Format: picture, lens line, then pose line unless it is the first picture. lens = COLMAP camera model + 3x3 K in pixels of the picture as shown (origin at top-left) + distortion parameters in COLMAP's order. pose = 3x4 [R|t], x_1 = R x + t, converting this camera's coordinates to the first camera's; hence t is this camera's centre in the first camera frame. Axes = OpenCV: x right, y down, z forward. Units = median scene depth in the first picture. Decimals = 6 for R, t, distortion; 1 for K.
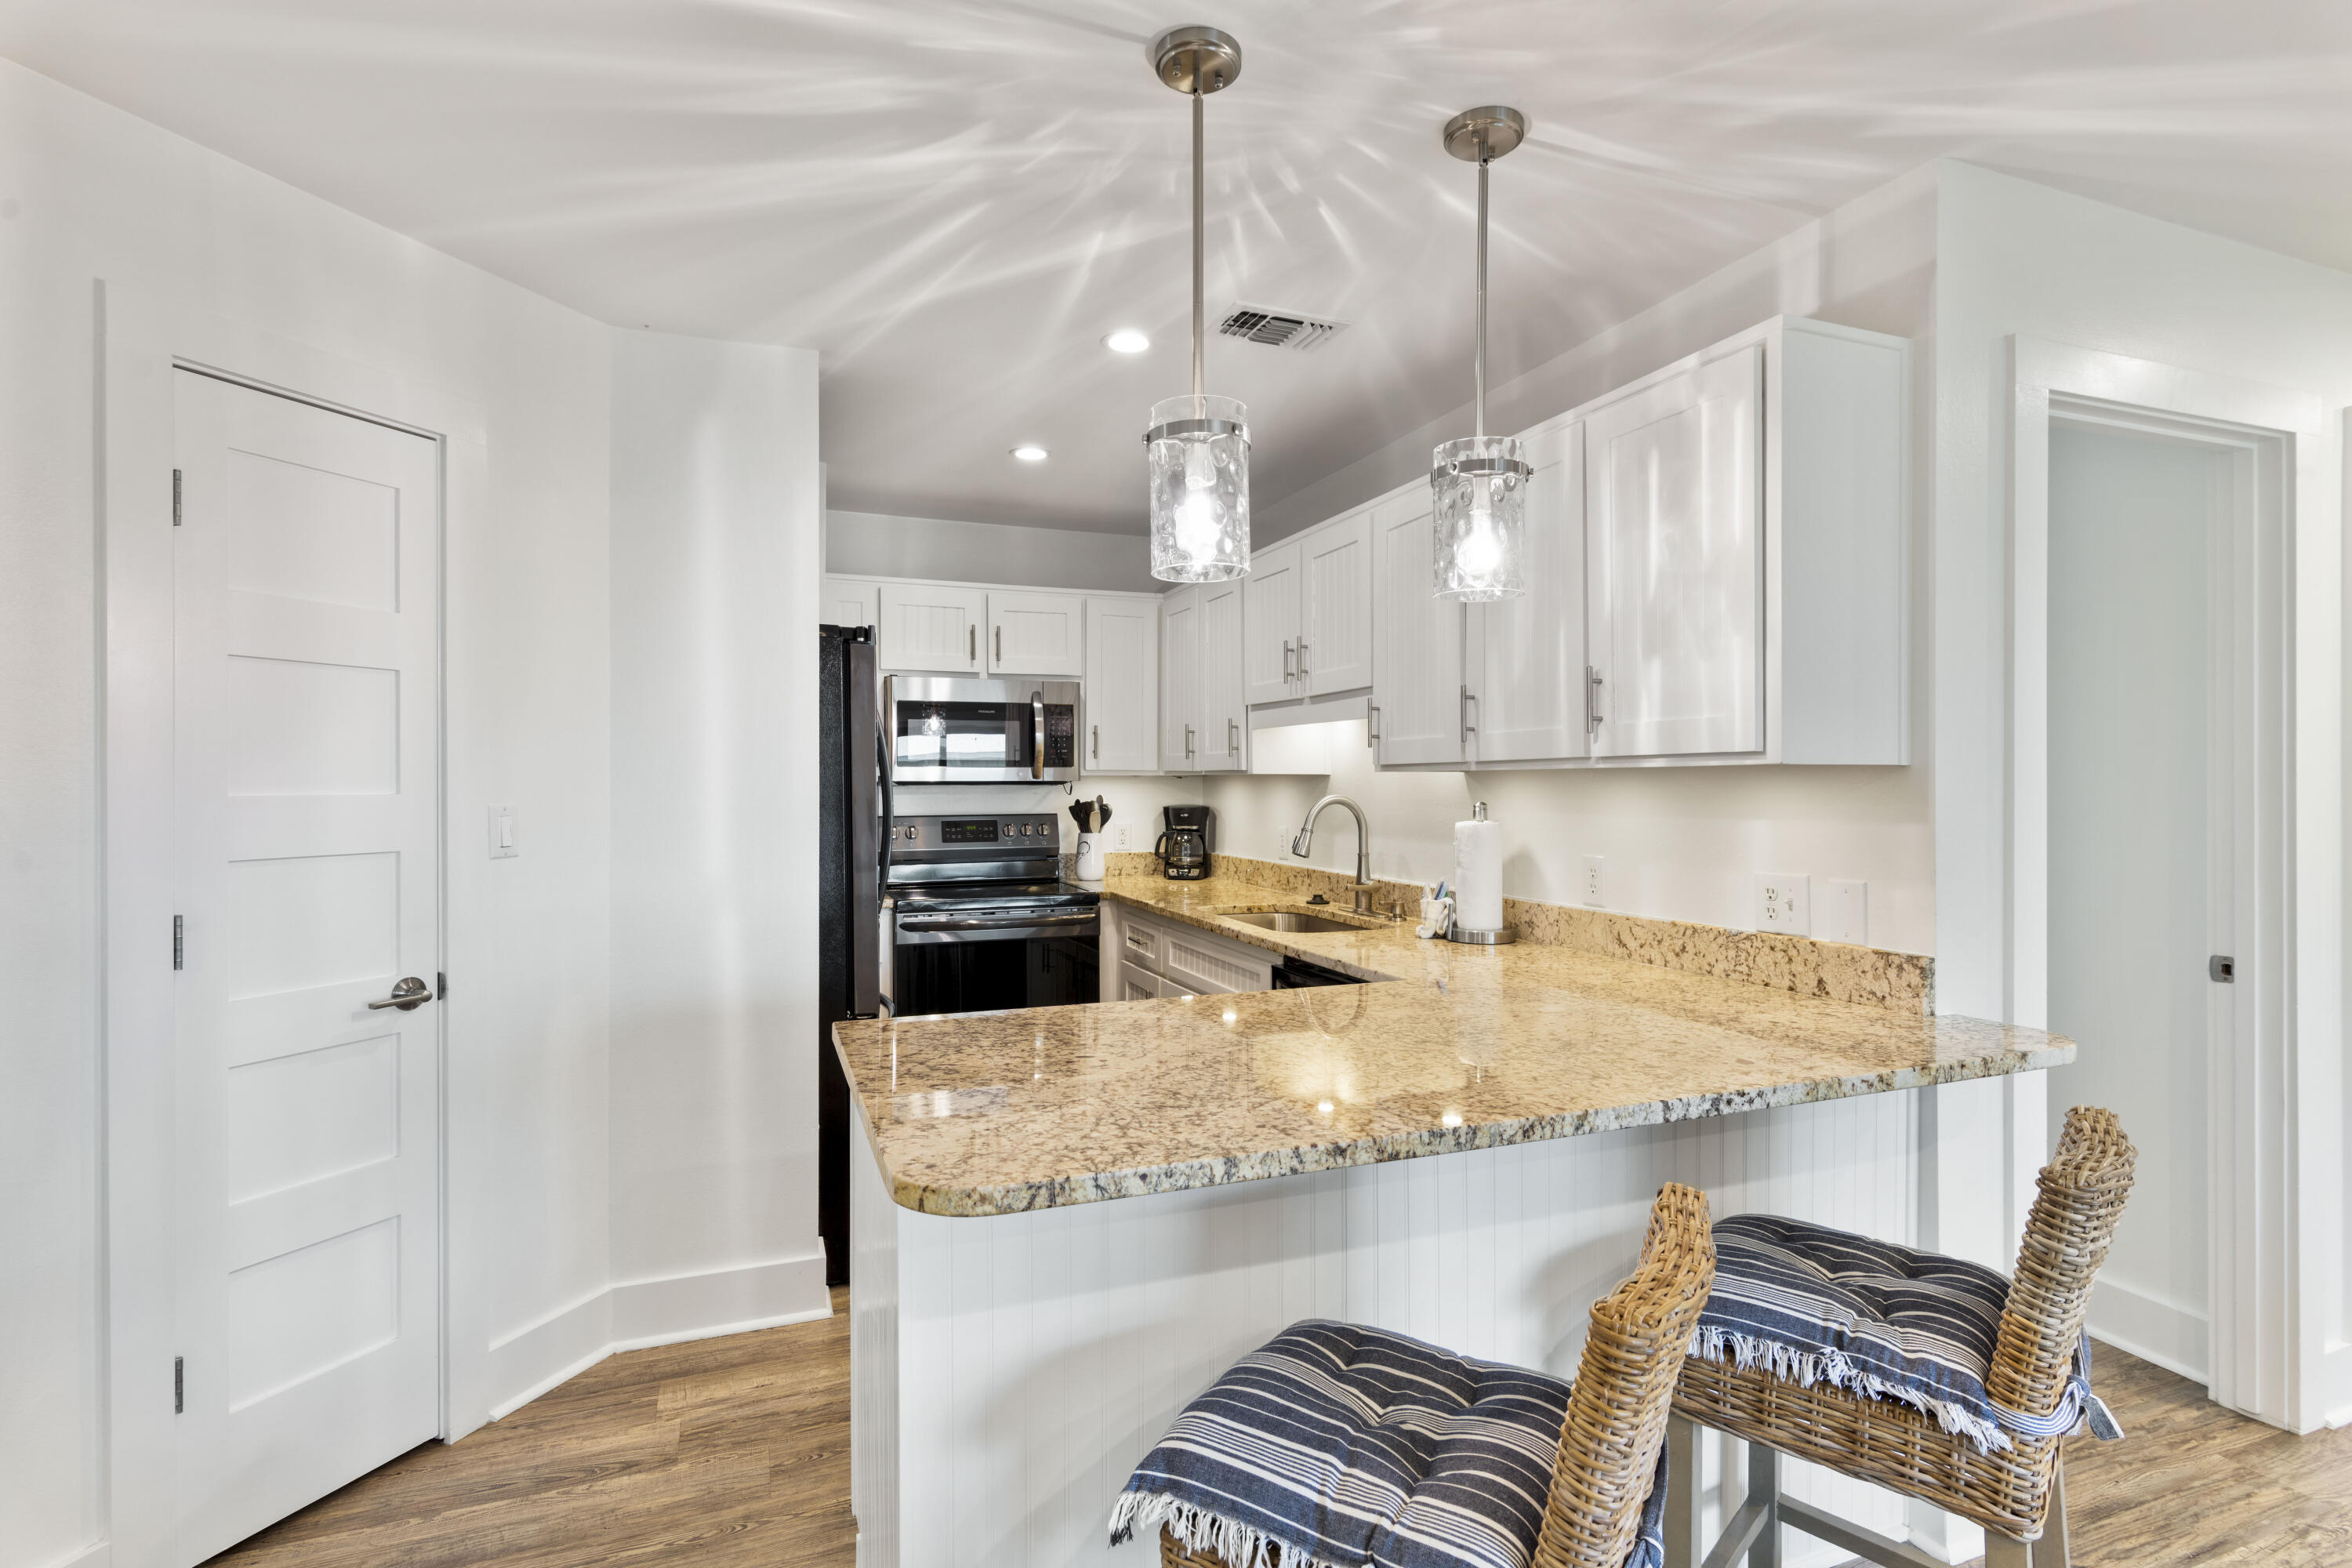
lens RADIAL K [[1157.8, 0, 1189.0], [0, 1157.8, 787.7], [0, 0, 1]] dist [-0.000329, 0.000498]
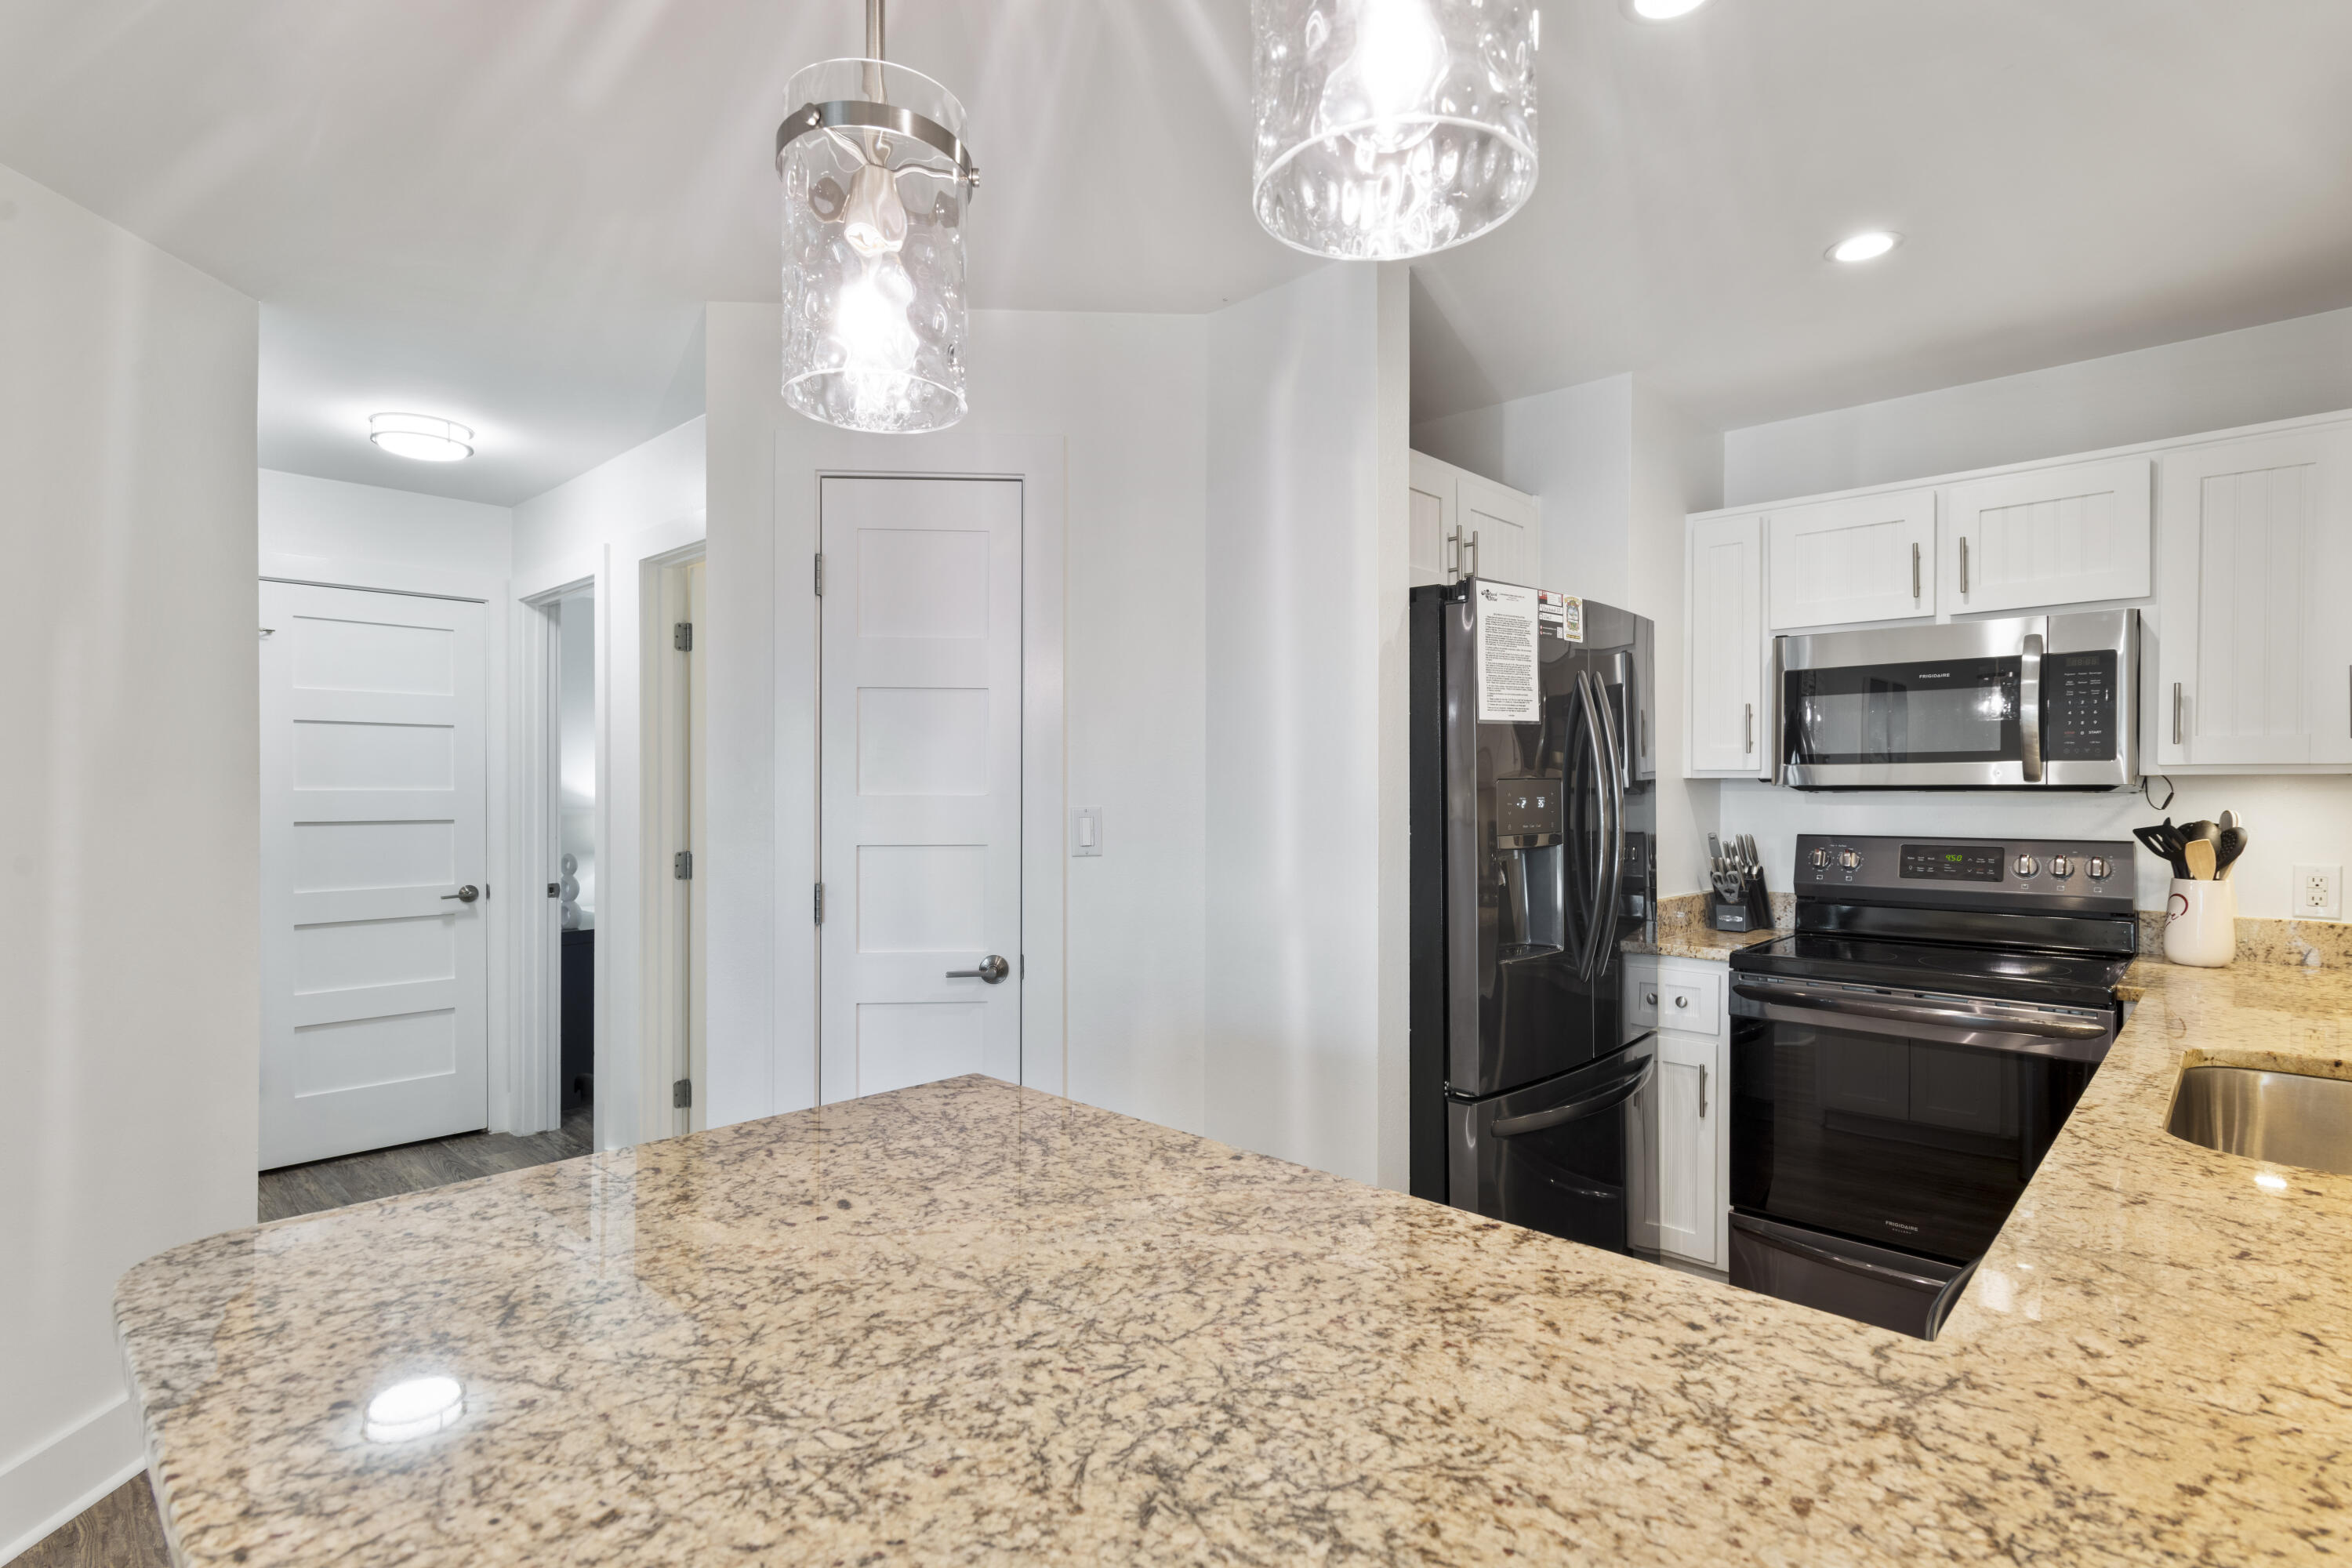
lens RADIAL K [[1157.8, 0, 1170.2], [0, 1157.8, 788.9], [0, 0, 1]] dist [-0.000329, 0.000498]
pose [[0.425239, 0.002244, -0.905078, 0.263047], [-0.006982, 0.999975, -0.000801, -0.000267], [0.905054, 0.006660, 0.425244, 0.407328]]
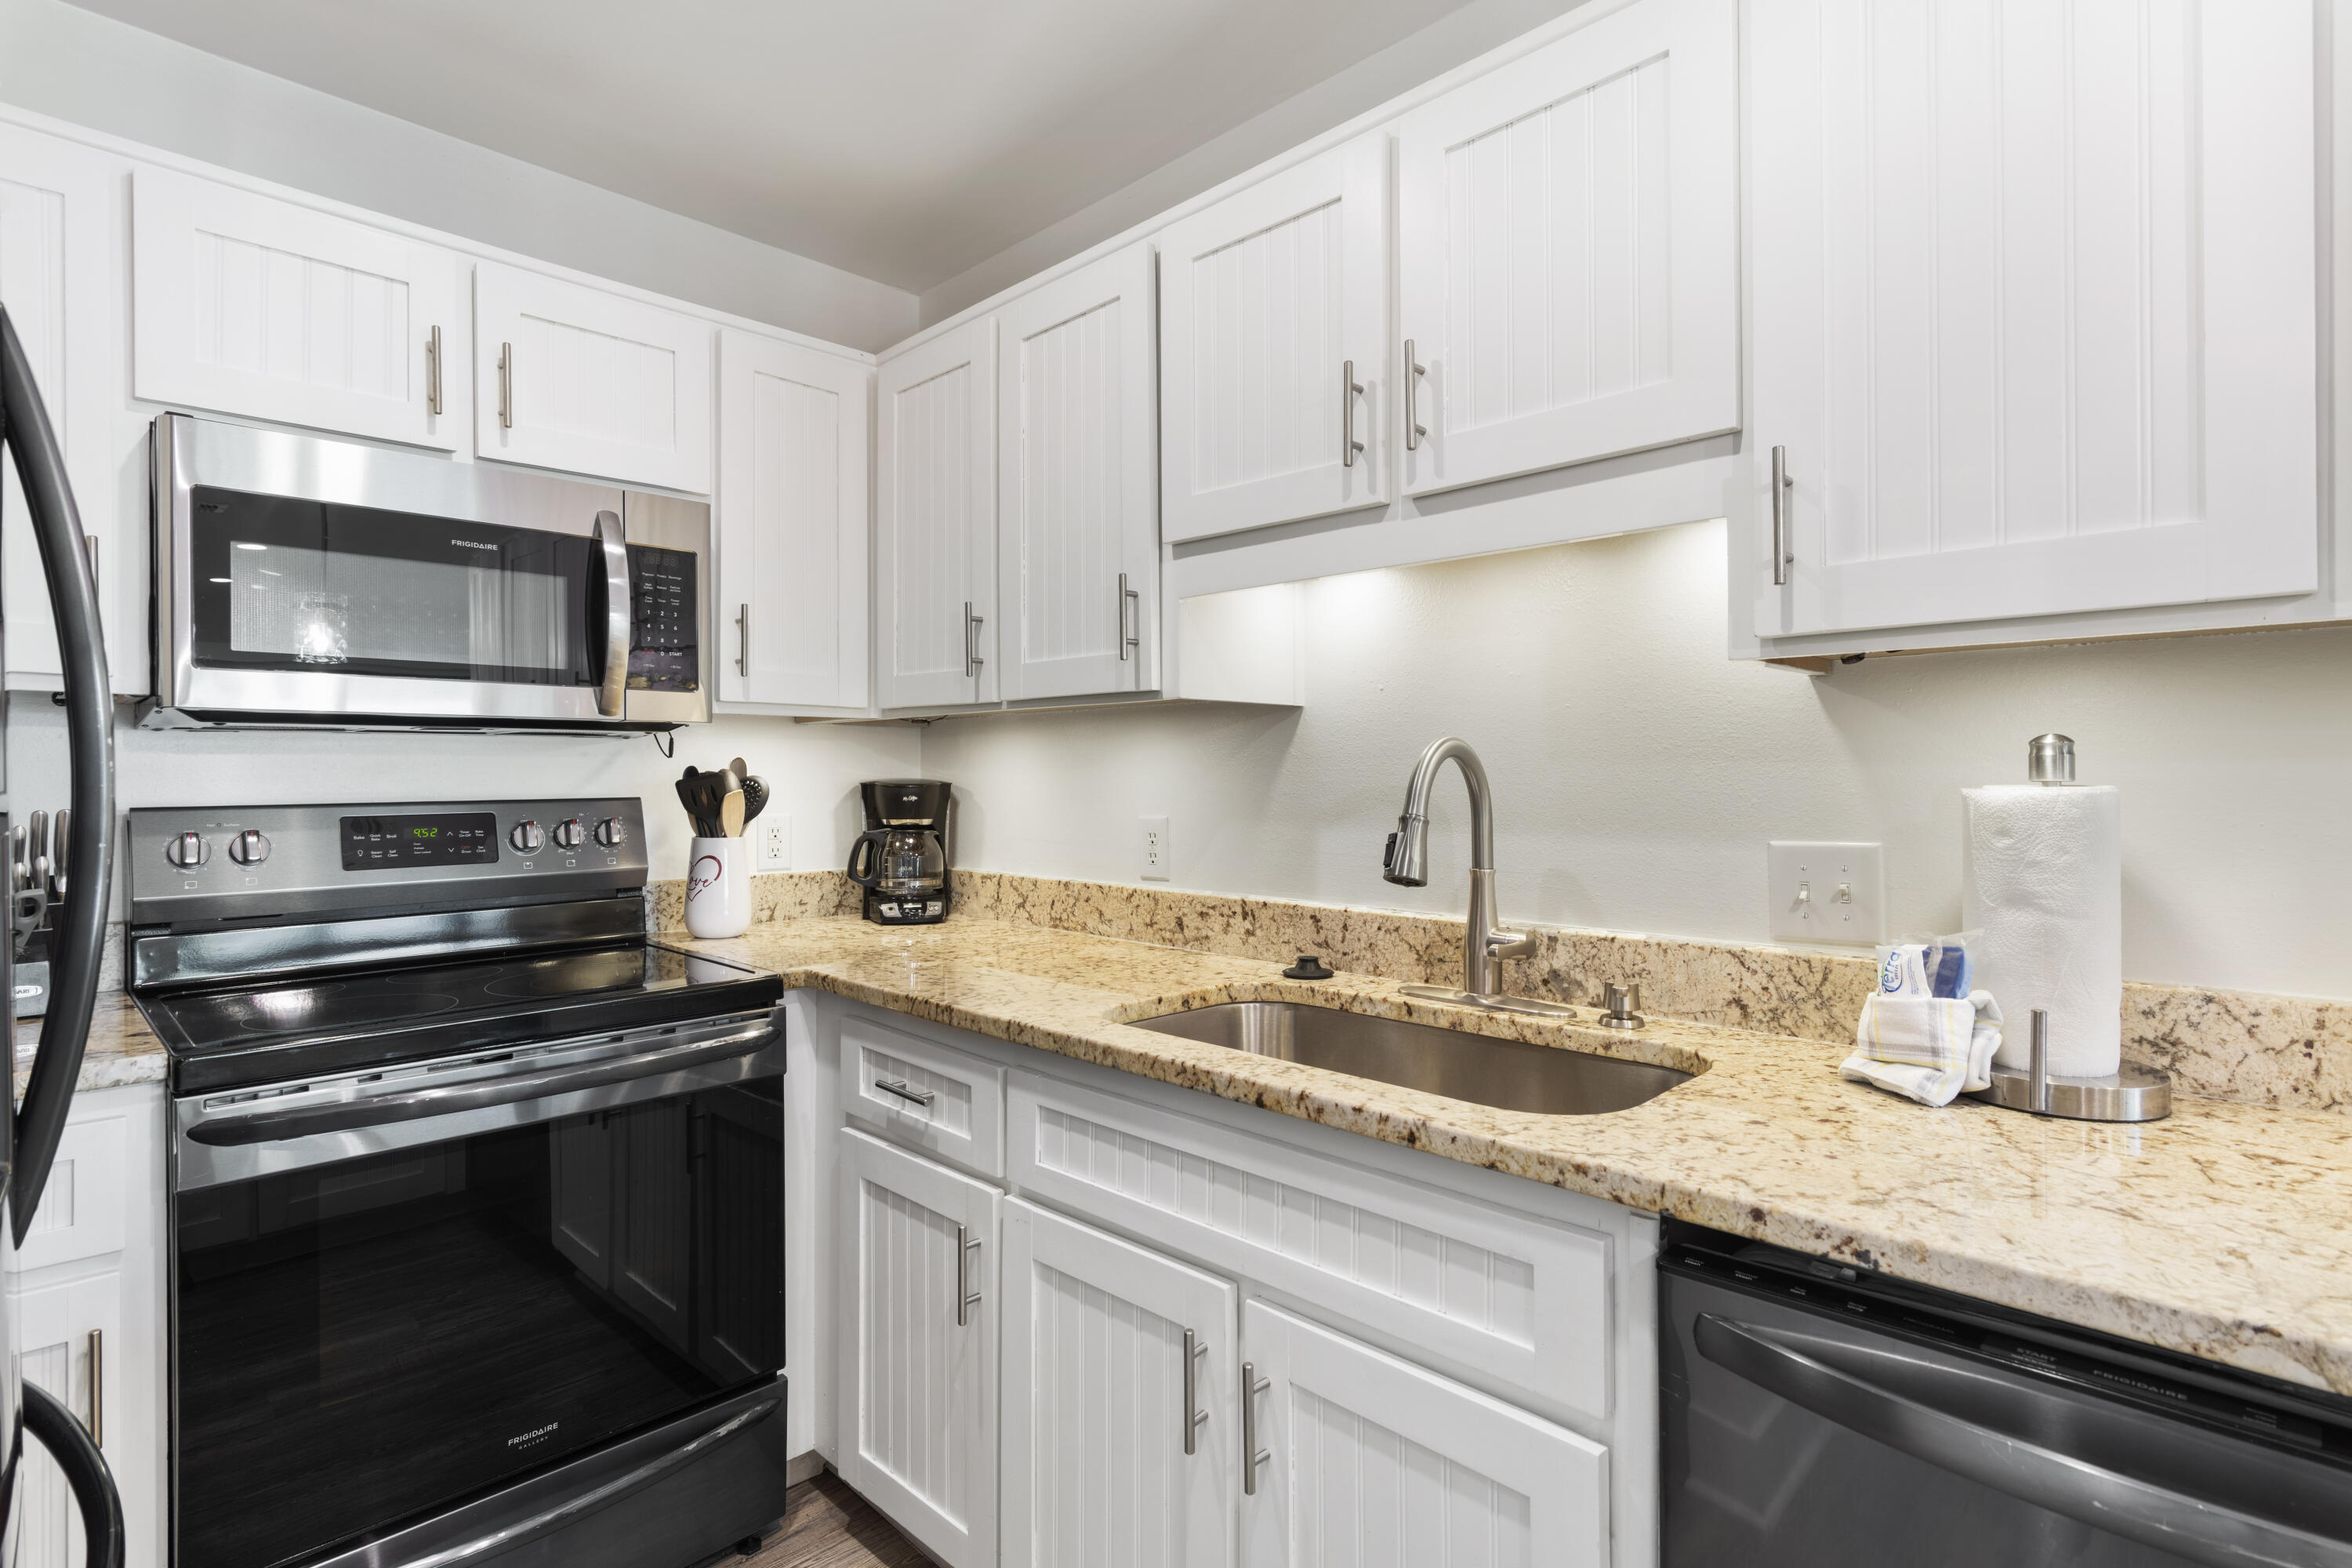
lens RADIAL K [[1157.8, 0, 1202.1], [0, 1157.8, 774.8], [0, 0, 1]] dist [-0.000329, 0.000498]
pose [[0.909604, -0.002026, 0.415472, -0.130409], [0.004134, 0.999983, -0.004175, 0.020539], [-0.415456, 0.005515, 0.909597, 0.614080]]
